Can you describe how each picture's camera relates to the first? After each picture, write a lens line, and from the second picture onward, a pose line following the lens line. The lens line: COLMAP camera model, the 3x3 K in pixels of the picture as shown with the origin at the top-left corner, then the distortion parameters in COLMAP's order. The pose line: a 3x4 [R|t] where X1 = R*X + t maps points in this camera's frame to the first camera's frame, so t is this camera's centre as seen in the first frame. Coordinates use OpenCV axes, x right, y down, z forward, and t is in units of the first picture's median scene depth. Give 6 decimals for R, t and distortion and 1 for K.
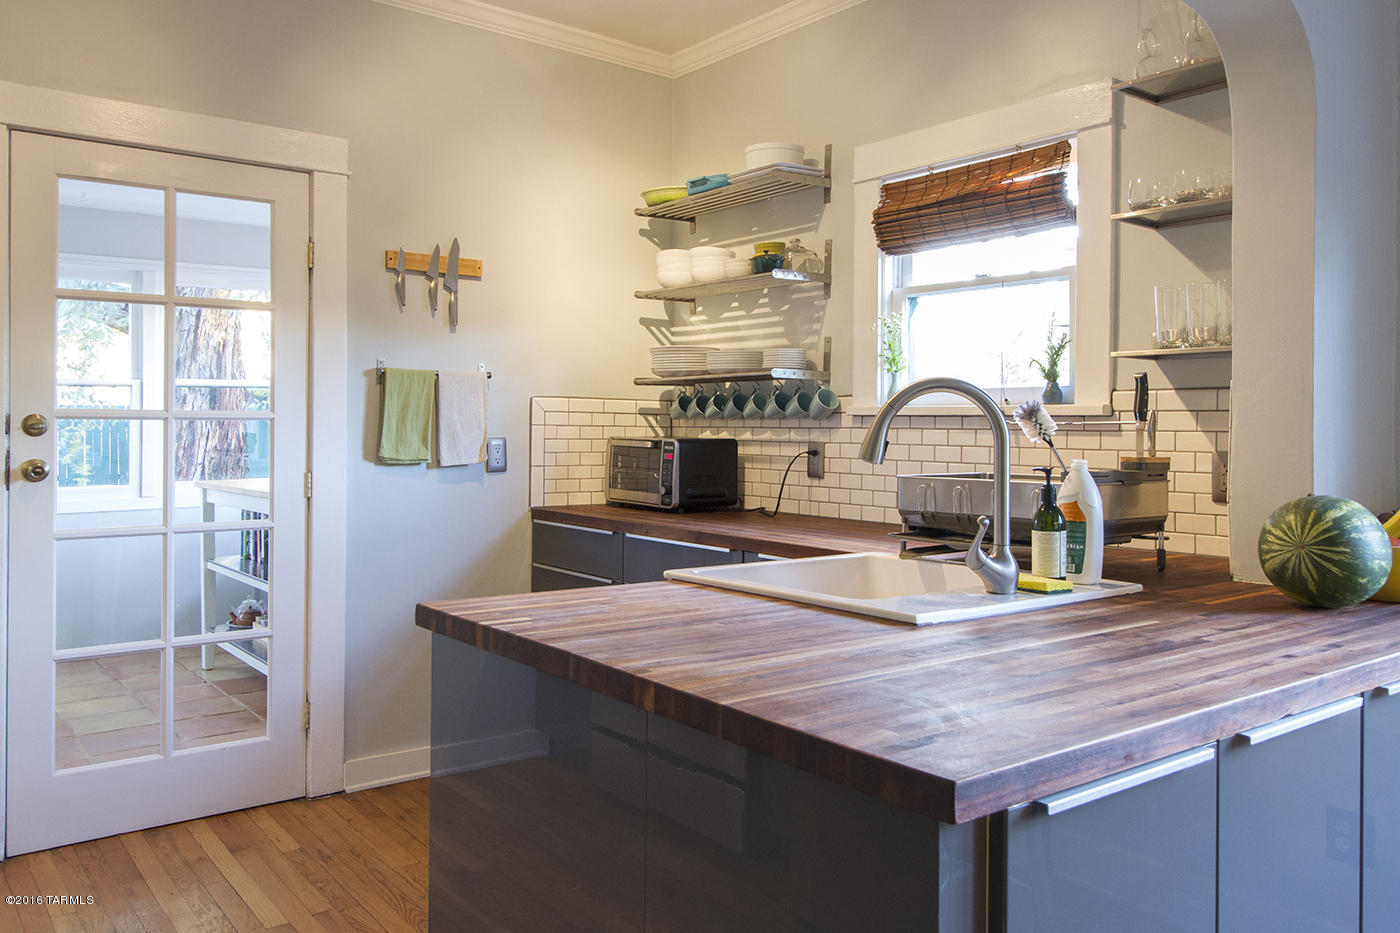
lens RADIAL K [[1100.6, 0, 698.4], [0, 1100.6, 429.1], [0, 0, 1]] dist [0.040915, -0.005131]
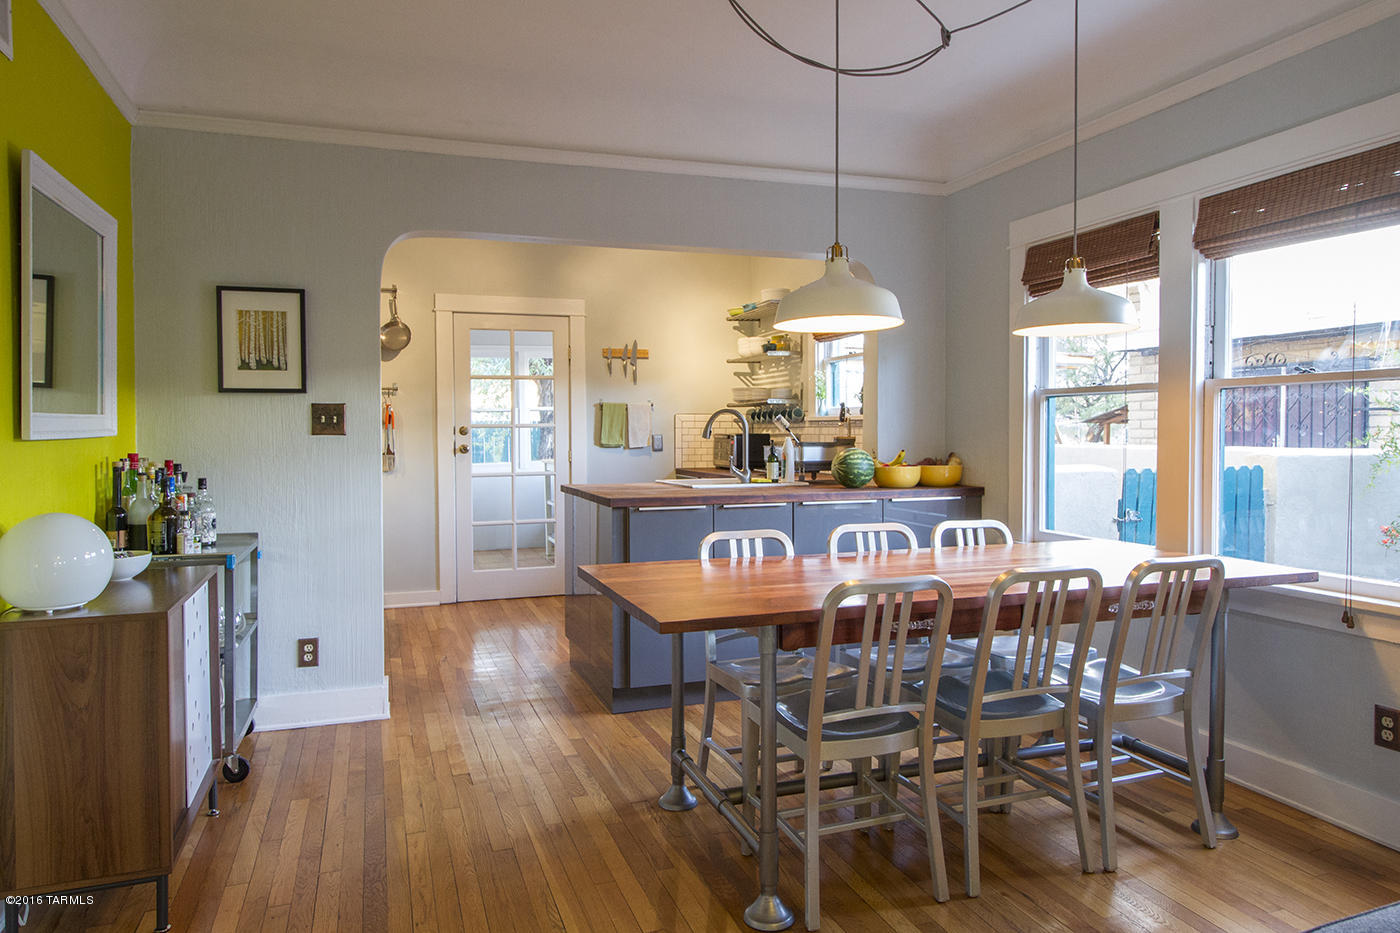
lens RADIAL K [[979.8, 0, 700.9], [0, 979.8, 465.1], [0, 0, 1]] dist [0.013009, 0.003083]
pose [[0.942700, -0.002508, -0.333633, 0.525661], [0.011429, 0.999628, 0.024780, 0.021066], [0.333447, -0.027174, 0.942377, -0.734892]]
